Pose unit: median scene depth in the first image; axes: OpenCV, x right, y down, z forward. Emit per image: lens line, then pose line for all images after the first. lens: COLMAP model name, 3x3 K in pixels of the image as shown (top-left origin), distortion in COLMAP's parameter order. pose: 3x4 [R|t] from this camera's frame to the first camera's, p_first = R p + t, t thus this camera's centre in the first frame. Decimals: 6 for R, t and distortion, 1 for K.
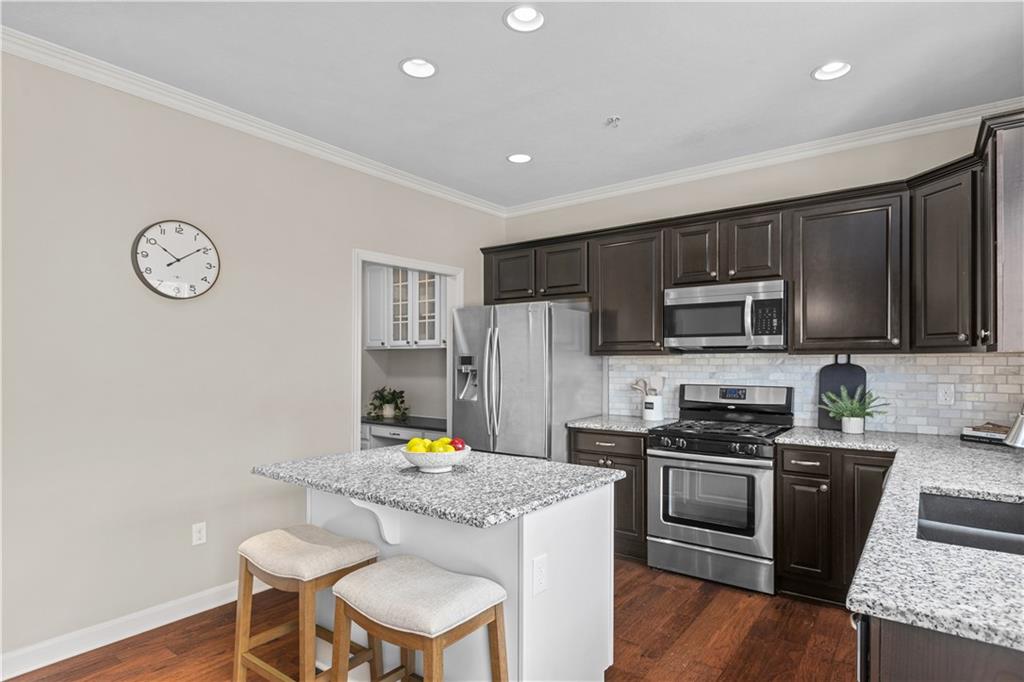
lens RADIAL K [[553.2, 0, 513.5], [0, 553.2, 349.2], [0, 0, 1]] dist [0.006170, 0.000463]
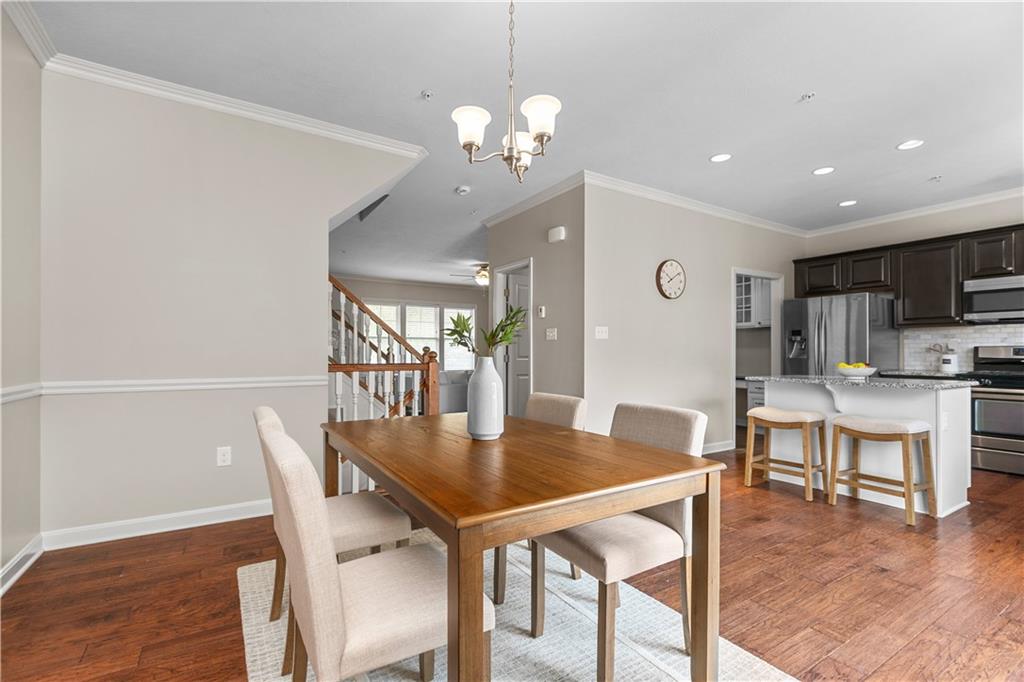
lens RADIAL K [[468.8, 0, 515.1], [0, 468.8, 340.7], [0, 0, 1]] dist [0.002696, -0.001228]
pose [[0.937458, -0.008352, -0.347999, -0.390140], [0.007417, 0.999964, -0.004020, 0.044499], [0.348020, 0.001188, 0.937486, -0.553500]]
